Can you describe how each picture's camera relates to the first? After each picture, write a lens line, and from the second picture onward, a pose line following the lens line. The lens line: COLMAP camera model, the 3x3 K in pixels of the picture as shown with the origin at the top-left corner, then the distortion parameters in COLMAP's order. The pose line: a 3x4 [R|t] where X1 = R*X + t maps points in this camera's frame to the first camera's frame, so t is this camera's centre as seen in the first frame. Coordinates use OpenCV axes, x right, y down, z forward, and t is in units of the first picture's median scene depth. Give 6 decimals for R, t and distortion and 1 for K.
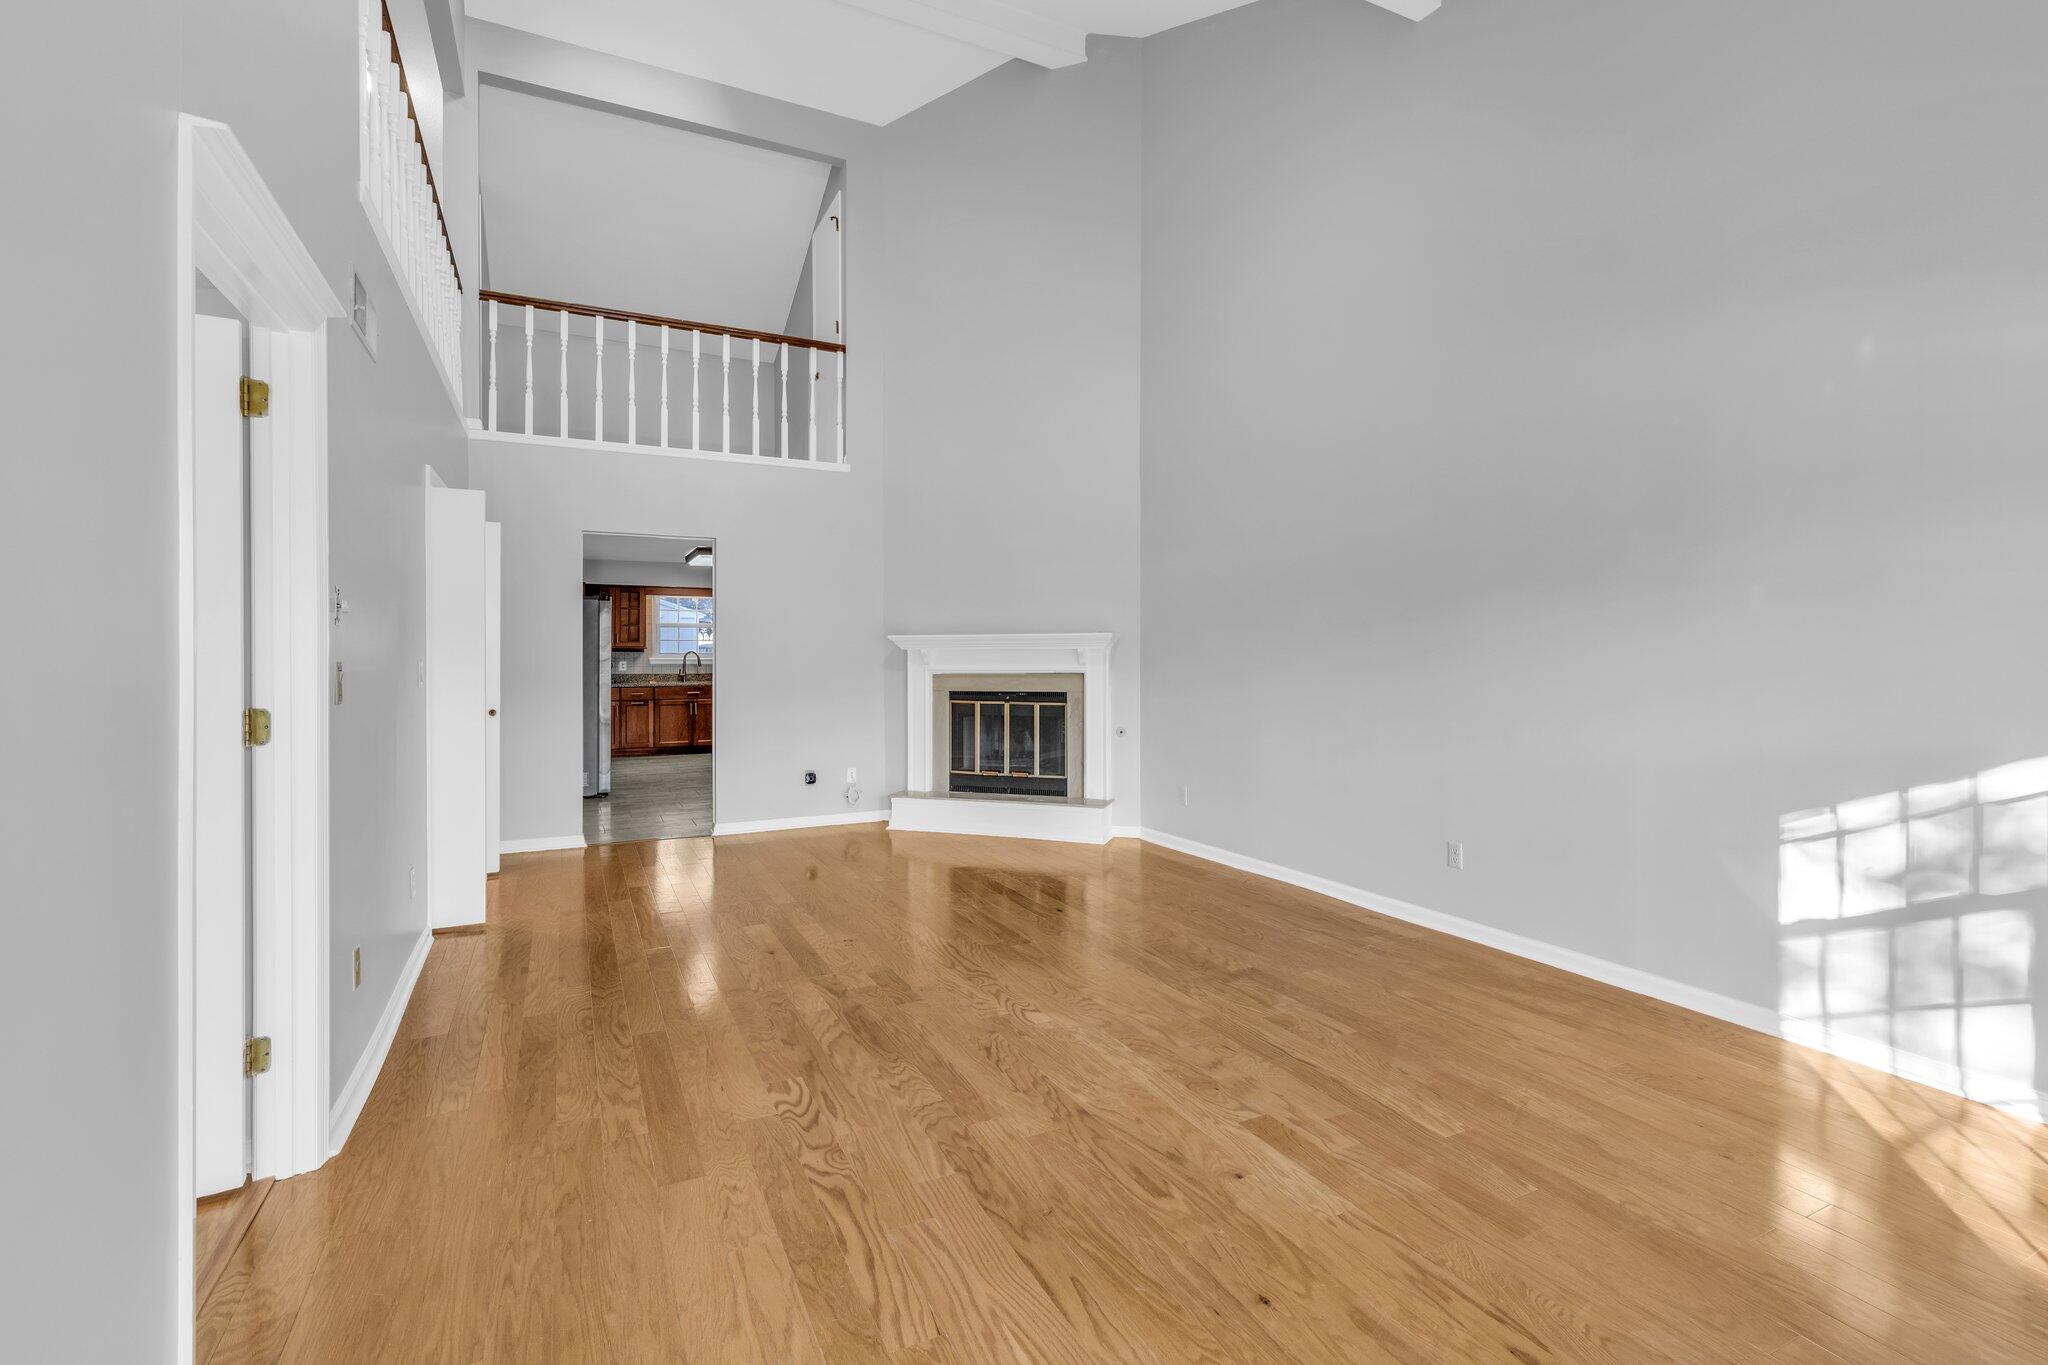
lens RADIAL K [[922.0, 0, 1026.1], [0, 922.0, 657.7], [0, 0, 1]] dist [0.001452, -0.000231]
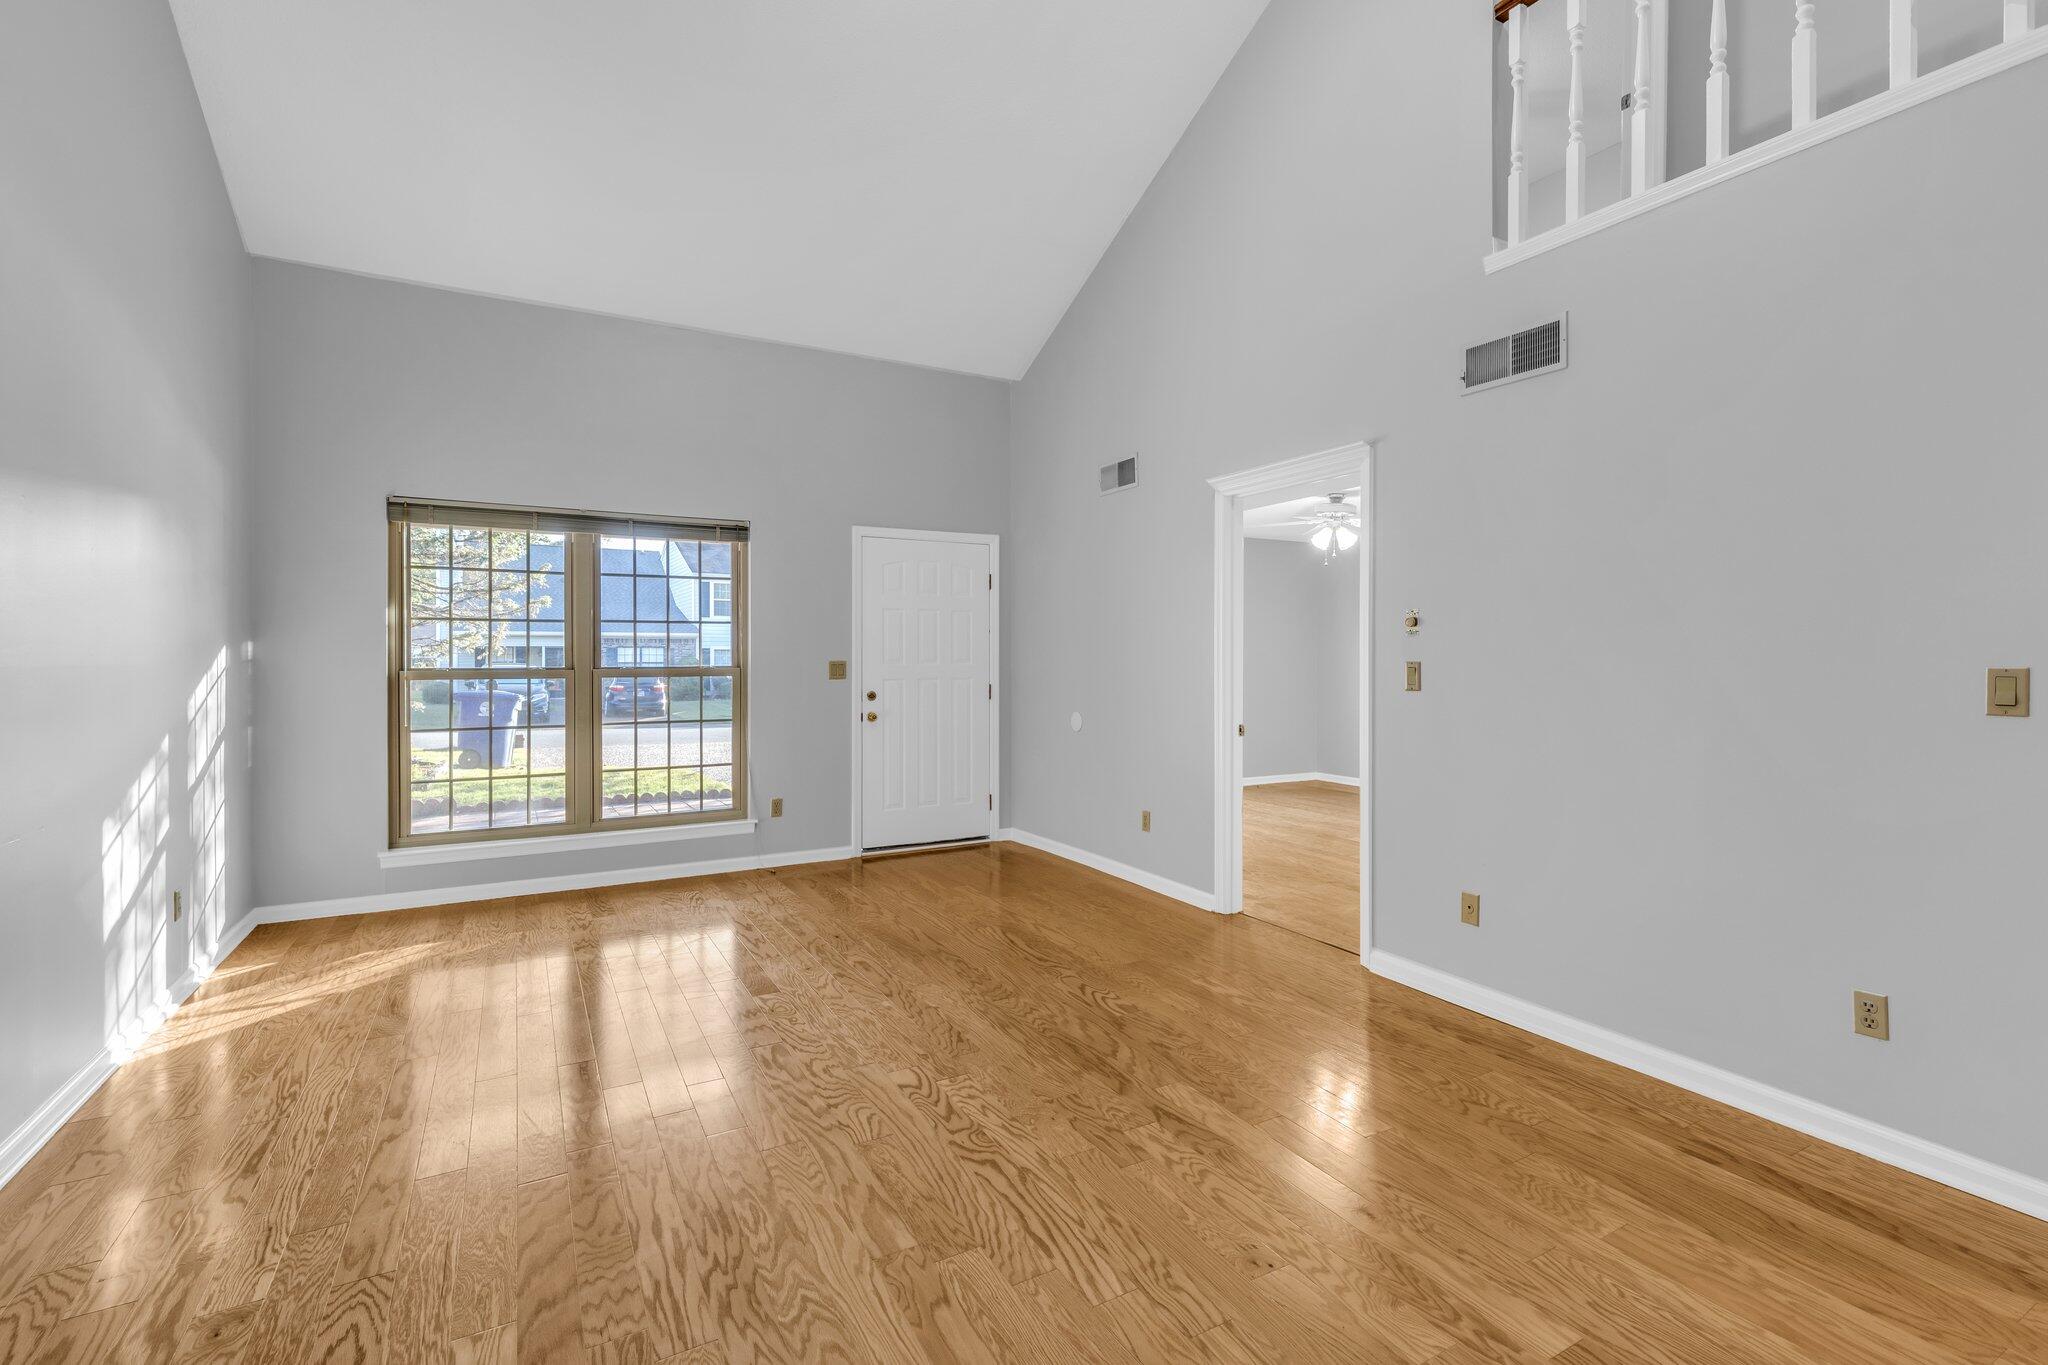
lens RADIAL K [[922.0, 0, 1026.1], [0, 922.0, 657.7], [0, 0, 1]] dist [0.001452, -0.000231]
pose [[-0.999114, 0.007079, -0.041492, -0.073148], [0.006869, 0.999963, 0.005191, -0.009124], [0.041528, 0.004902, -0.999125, 1.968767]]
